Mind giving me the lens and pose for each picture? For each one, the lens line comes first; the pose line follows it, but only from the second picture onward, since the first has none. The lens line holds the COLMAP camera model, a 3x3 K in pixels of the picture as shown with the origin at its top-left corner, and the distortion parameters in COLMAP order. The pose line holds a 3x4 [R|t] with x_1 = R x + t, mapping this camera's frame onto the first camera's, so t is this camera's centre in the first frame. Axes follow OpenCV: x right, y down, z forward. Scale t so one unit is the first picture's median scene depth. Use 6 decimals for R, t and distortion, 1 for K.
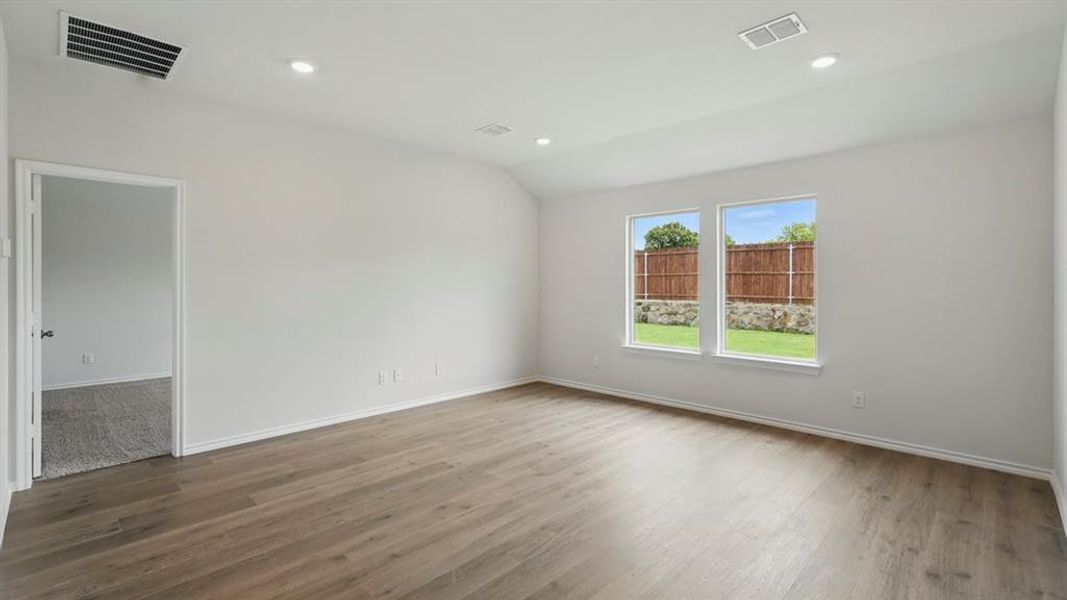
lens RADIAL K [[474.1, 0, 528.9], [0, 474.1, 287.7], [0, 0, 1]] dist [-0.001131, 0.000457]
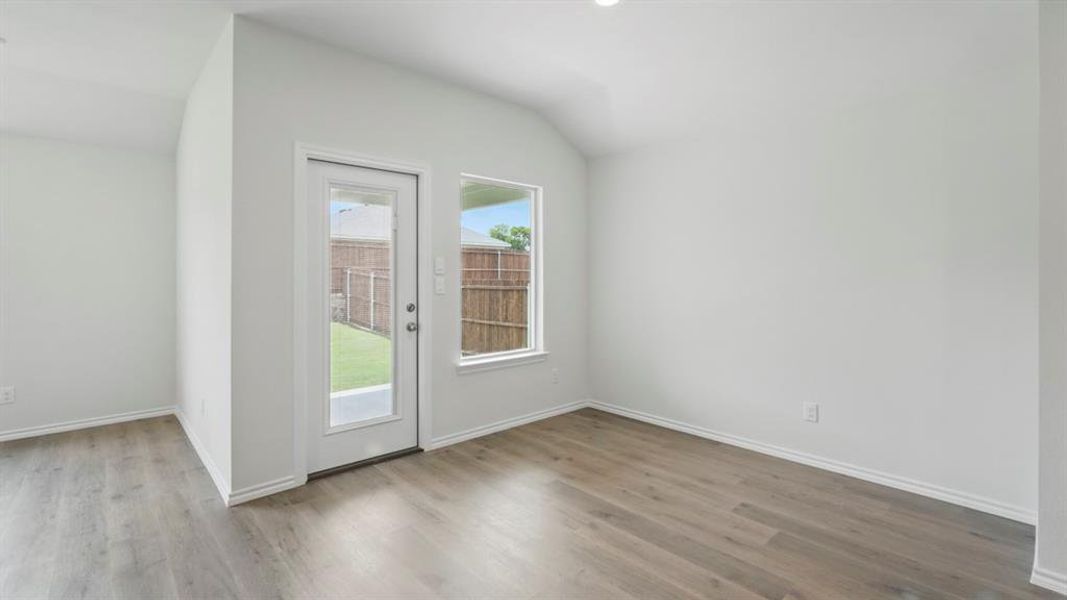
lens RADIAL K [[472.5, 0, 531.9], [0, 472.5, 276.8], [0, 0, 1]] dist [-0.015807, -0.000146]
pose [[0.043469, 0.003052, 0.999050, -0.205080], [0.006722, 0.999972, -0.003348, 0.009206], [-0.999032, 0.006861, 0.043447, -0.106493]]
